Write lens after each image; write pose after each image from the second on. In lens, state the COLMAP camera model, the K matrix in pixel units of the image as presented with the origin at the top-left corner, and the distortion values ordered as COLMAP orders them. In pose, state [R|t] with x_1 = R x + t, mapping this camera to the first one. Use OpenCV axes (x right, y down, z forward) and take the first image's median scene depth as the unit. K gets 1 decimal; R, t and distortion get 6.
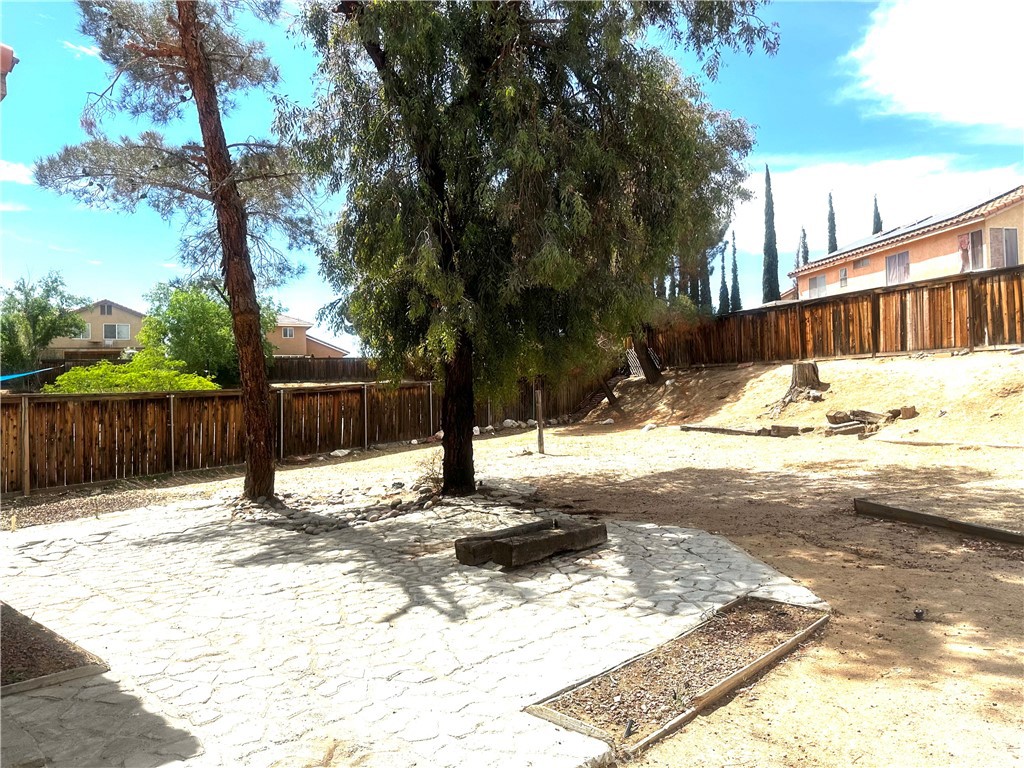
lens RADIAL K [[717.0, 0, 518.0], [0, 717.0, 383.4], [0, 0, 1]] dist [-0.036815, 0.000082]
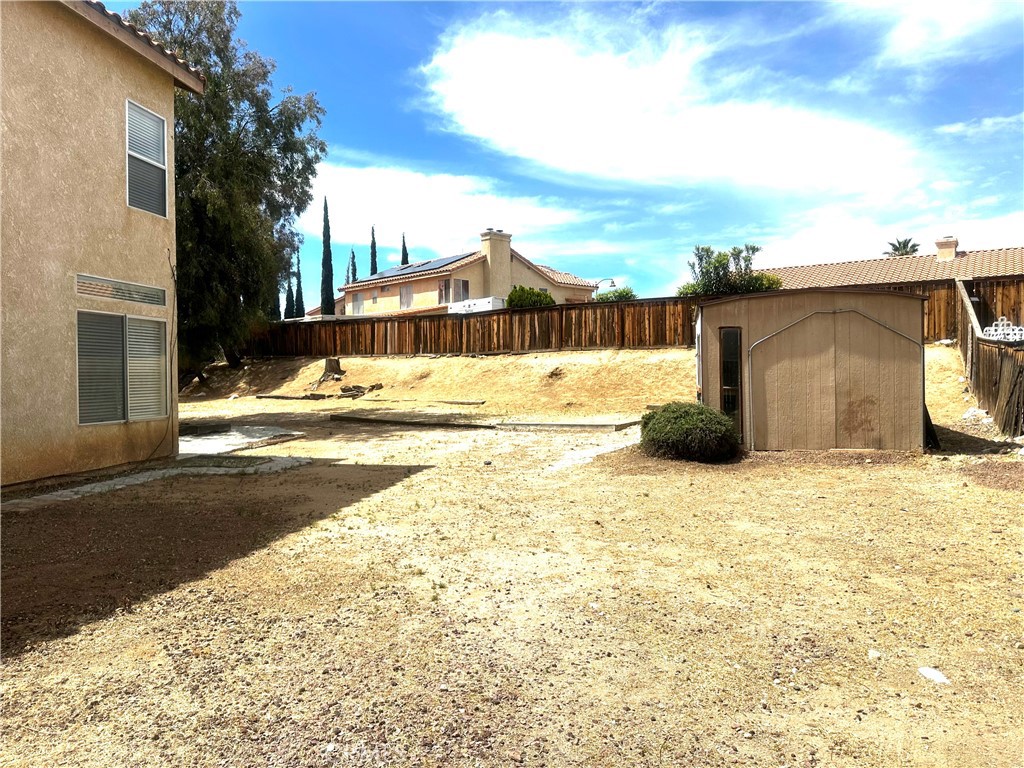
lens RADIAL K [[717.0, 0, 517.6], [0, 717.0, 385.6], [0, 0, 1]] dist [-0.036815, 0.000082]
pose [[0.832283, 0.014830, 0.554153, -0.142430], [-0.026786, 0.999550, 0.013480, 0.000921], [-0.553704, -0.026062, 0.832306, -0.539988]]
